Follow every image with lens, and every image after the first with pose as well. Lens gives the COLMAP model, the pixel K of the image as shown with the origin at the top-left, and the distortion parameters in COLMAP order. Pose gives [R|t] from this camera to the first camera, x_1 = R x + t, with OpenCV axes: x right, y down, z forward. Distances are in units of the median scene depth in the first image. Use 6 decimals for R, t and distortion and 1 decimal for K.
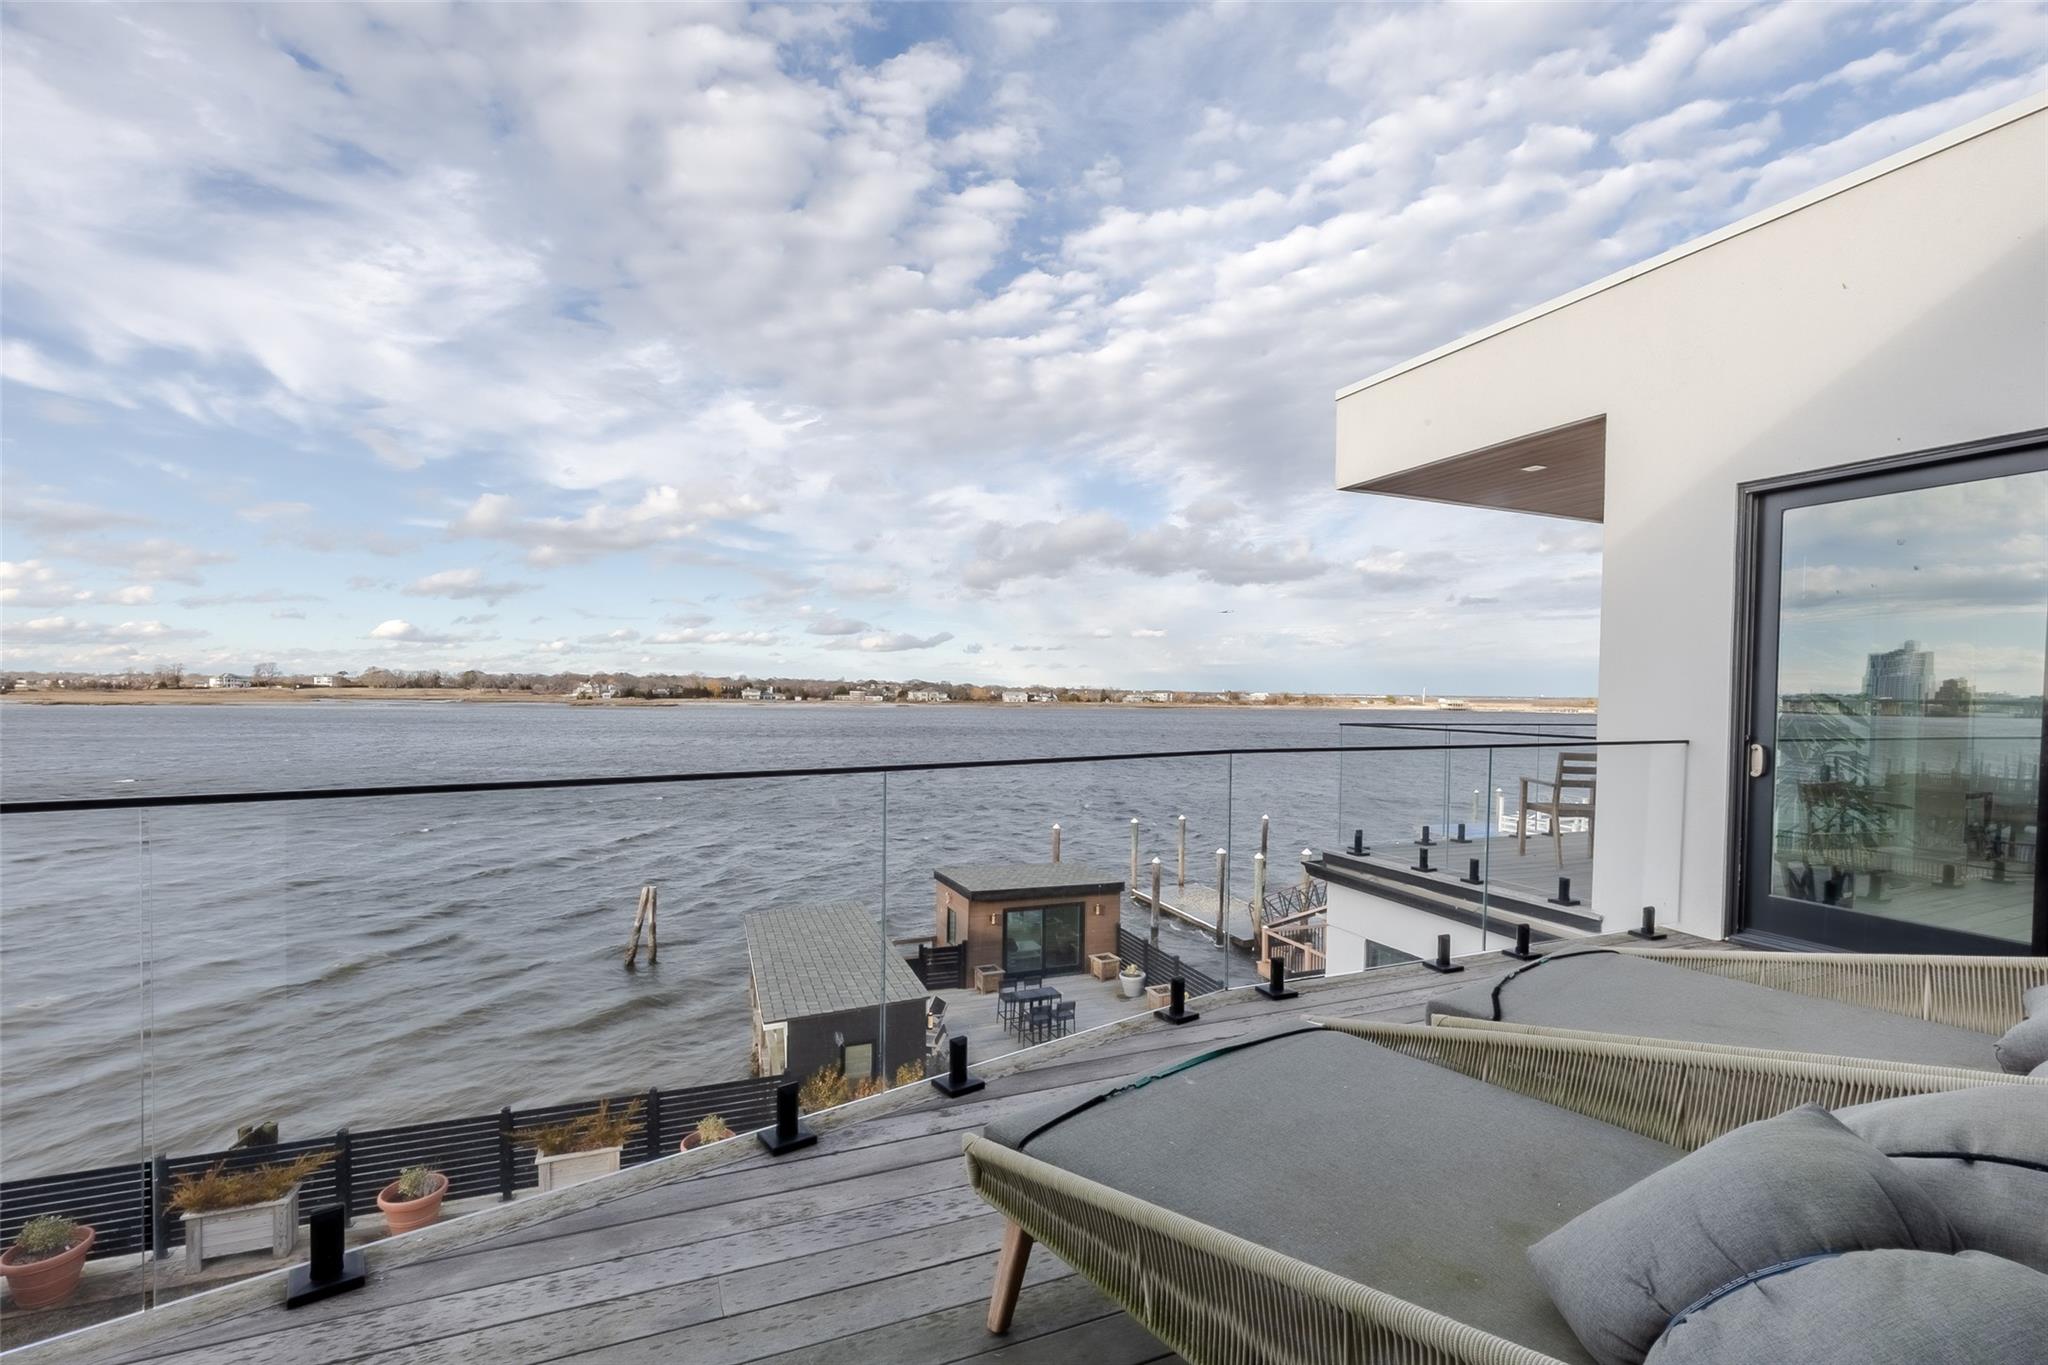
lens RADIAL K [[873.1, 0, 1027.0], [0, 873.1, 721.8], [0, 0, 1]] dist [-0.007062, -0.000062]
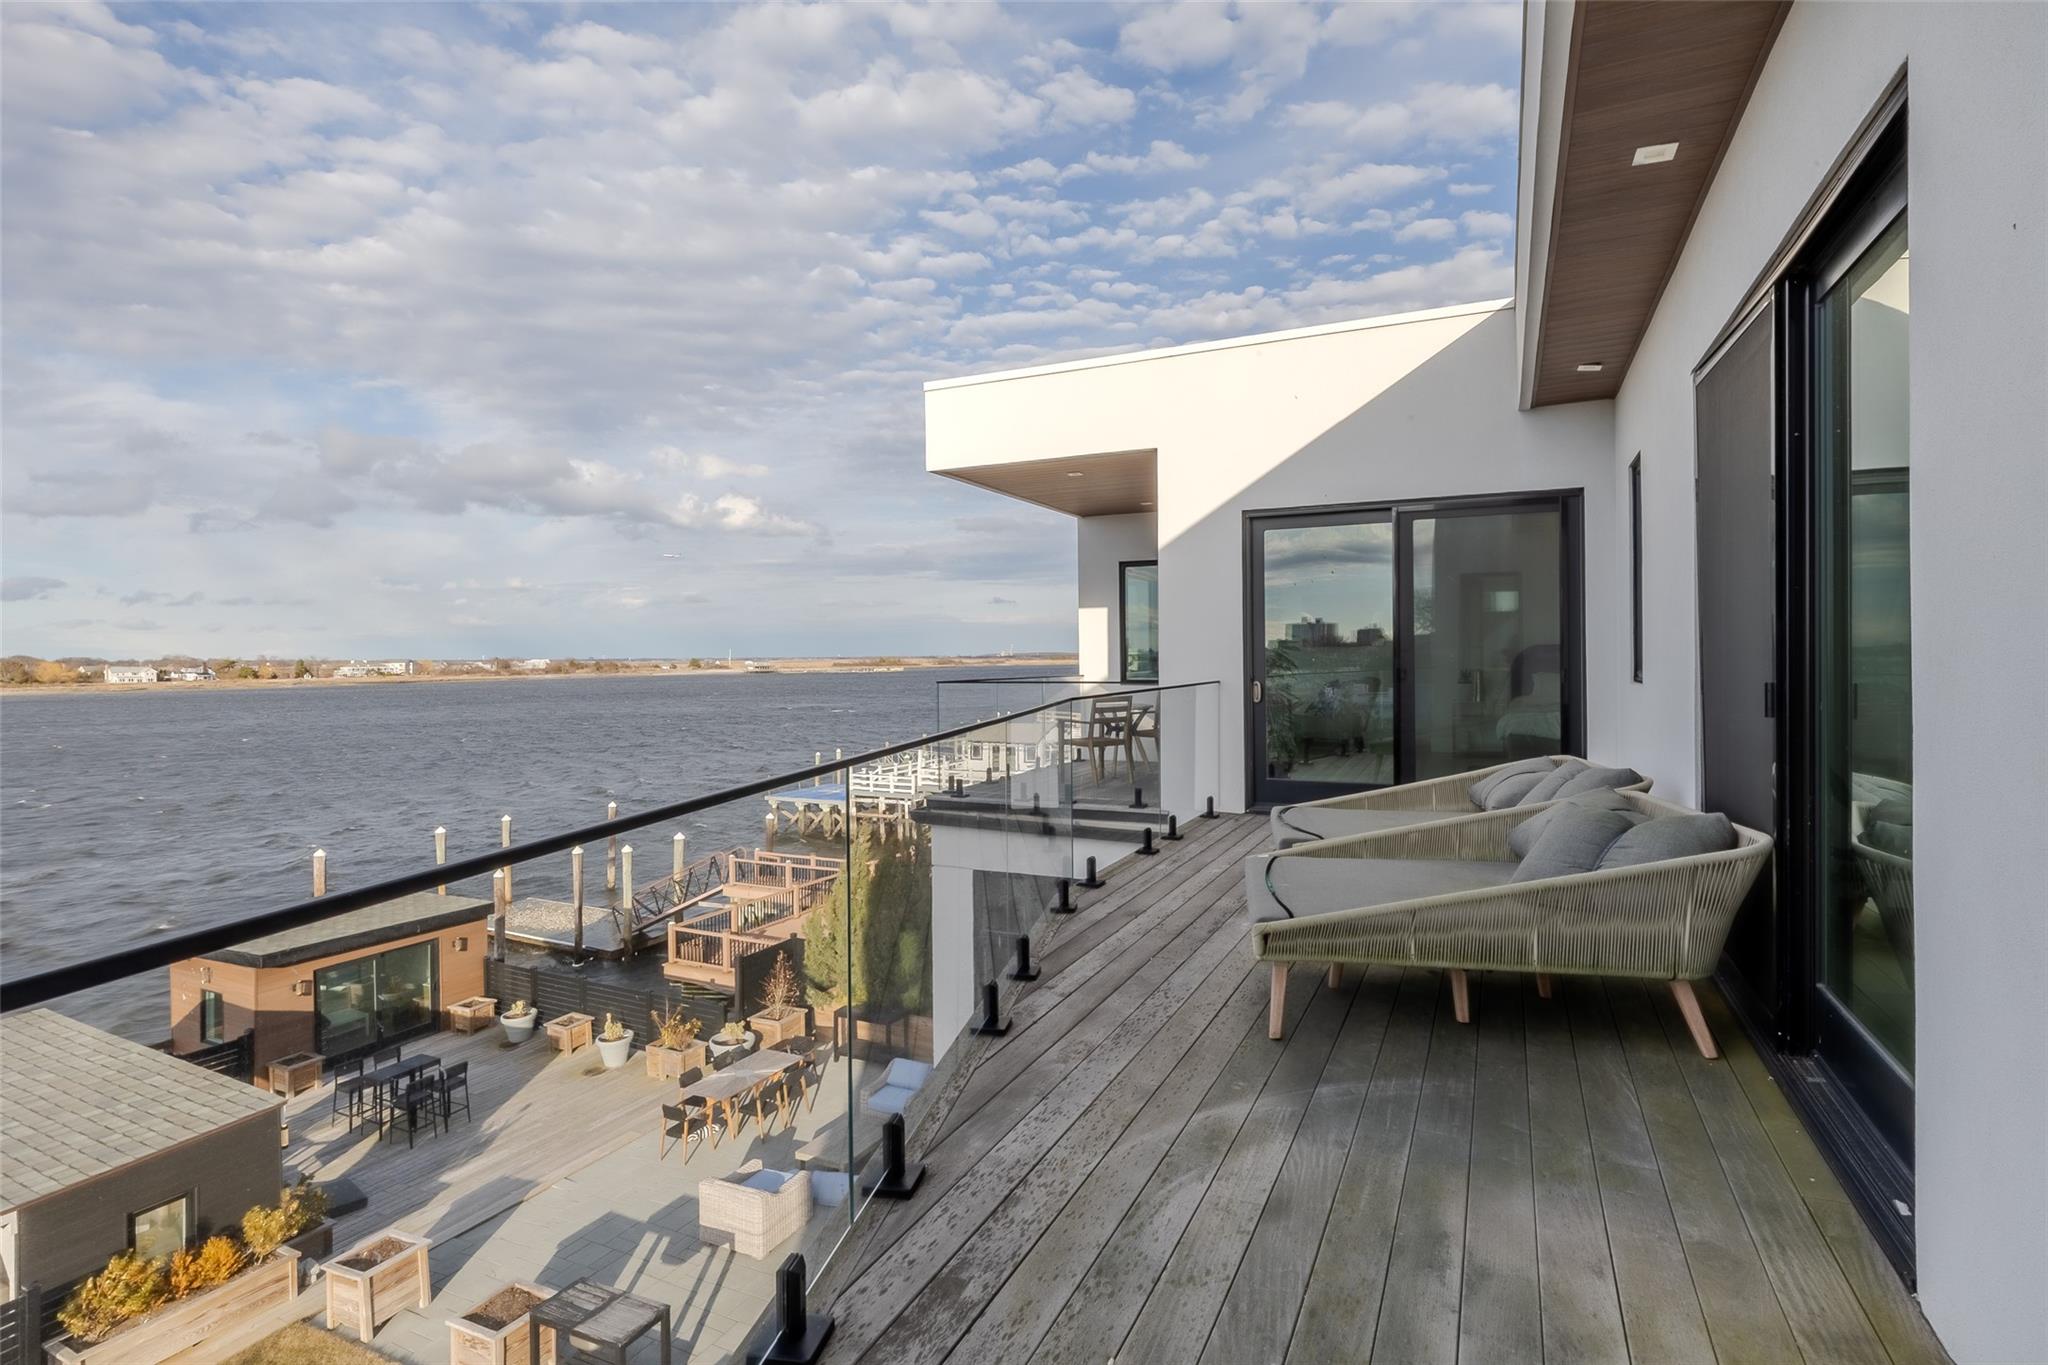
lens RADIAL K [[1018.9, 0, 1026.3], [0, 1018.9, 658.4], [0, 0, 1]] dist [-0.000571, -0.000898]
pose [[0.738218, -0.022567, 0.674185, -0.156662], [0.043807, 0.998934, -0.014530, -0.001203], [-0.673138, 0.040260, 0.738420, -0.012819]]
